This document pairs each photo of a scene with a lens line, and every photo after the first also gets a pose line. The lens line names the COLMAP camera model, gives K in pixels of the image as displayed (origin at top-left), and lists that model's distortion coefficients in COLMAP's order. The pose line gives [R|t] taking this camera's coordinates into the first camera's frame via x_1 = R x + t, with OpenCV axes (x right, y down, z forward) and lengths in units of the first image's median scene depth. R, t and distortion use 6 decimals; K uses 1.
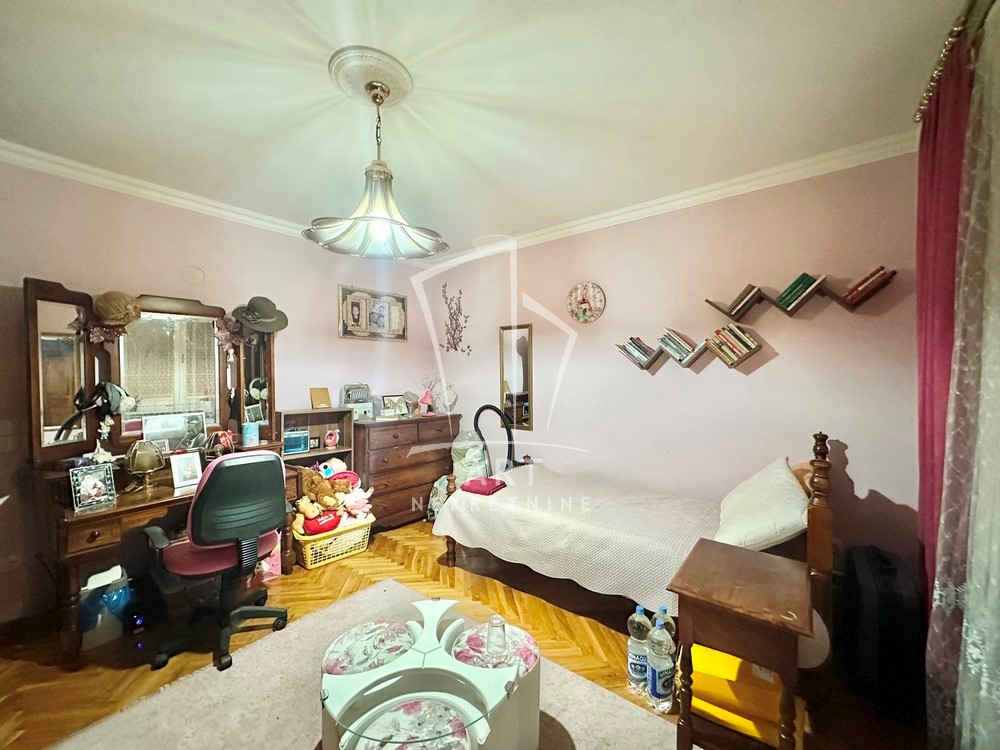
lens RADIAL K [[403.3, 0, 500.0], [0, 403.3, 375.0], [0, 0, 1]] dist [0.000109, 0.000112]
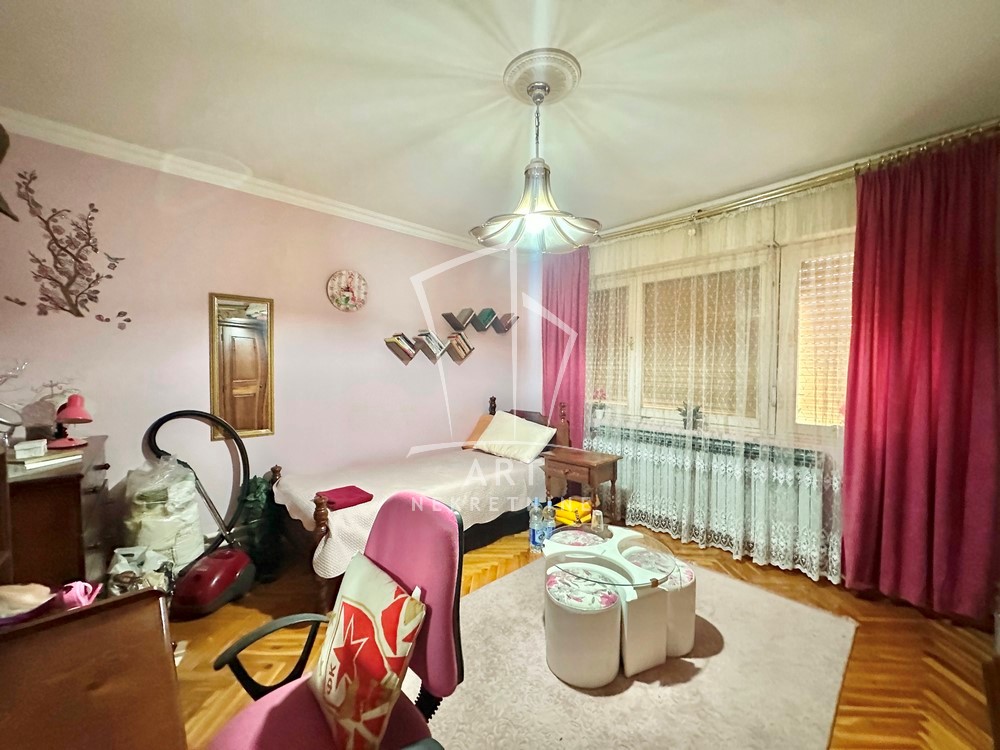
lens RADIAL K [[403.3, 0, 500.0], [0, 403.3, 375.0], [0, 0, 1]] dist [0.000109, 0.000112]
pose [[0.144353, -0.018010, 0.989362, -0.686427], [-0.002704, 0.999823, 0.018595, 0.006093], [-0.989522, -0.005360, 0.144279, 0.474155]]
